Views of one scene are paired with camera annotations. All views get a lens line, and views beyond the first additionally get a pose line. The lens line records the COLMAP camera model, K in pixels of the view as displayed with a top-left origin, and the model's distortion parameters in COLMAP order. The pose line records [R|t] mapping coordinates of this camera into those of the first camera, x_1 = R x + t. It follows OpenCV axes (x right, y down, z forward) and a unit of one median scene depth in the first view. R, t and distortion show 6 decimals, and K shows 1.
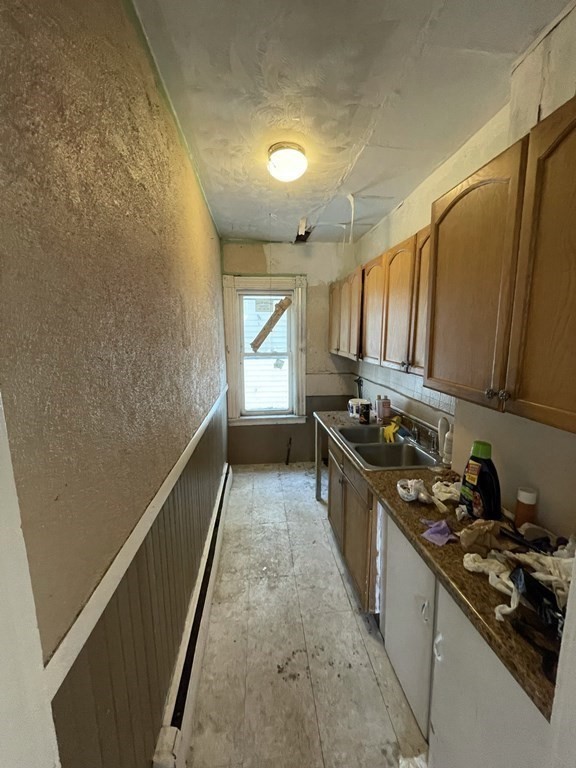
lens RADIAL K [[312.1, 0, 285.6], [0, 312.1, 384.9], [0, 0, 1]] dist [-0.001506, -0.000023]
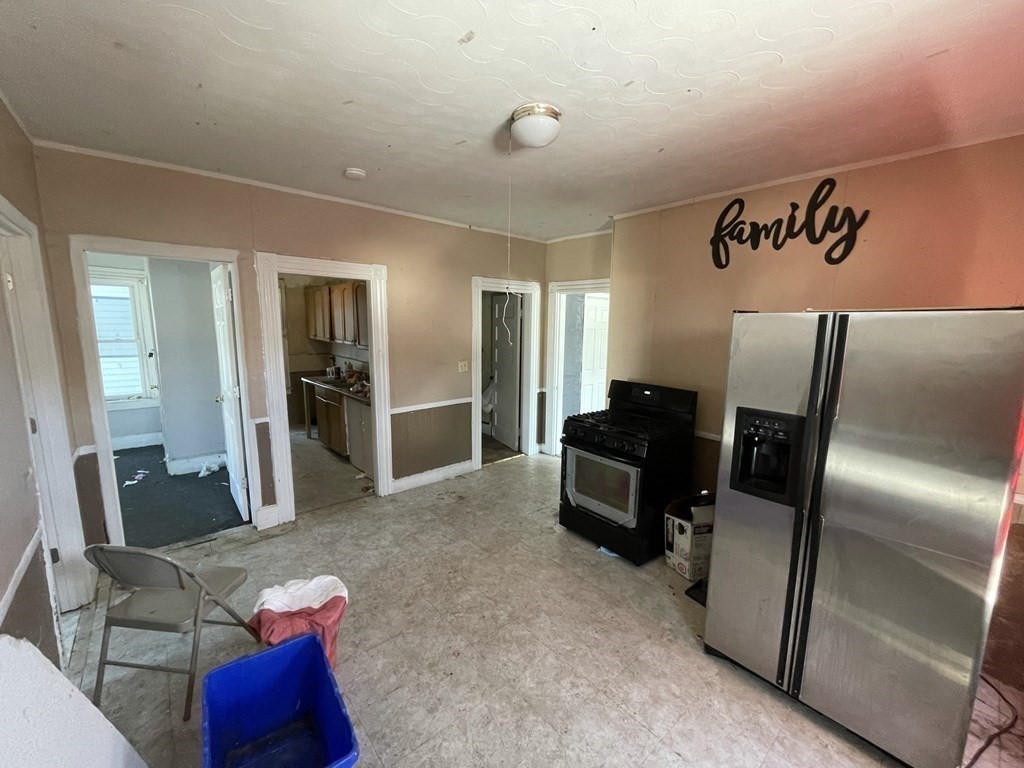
lens RADIAL K [[416.1, 0, 505.9], [0, 416.1, 385.6], [0, 0, 1]] dist [-0.001506, -0.000023]
pose [[0.816377, -0.069371, 0.573338, -0.240787], [0.070189, 0.997318, 0.020728, 0.144593], [-0.573239, 0.023320, 0.819056, -1.105951]]
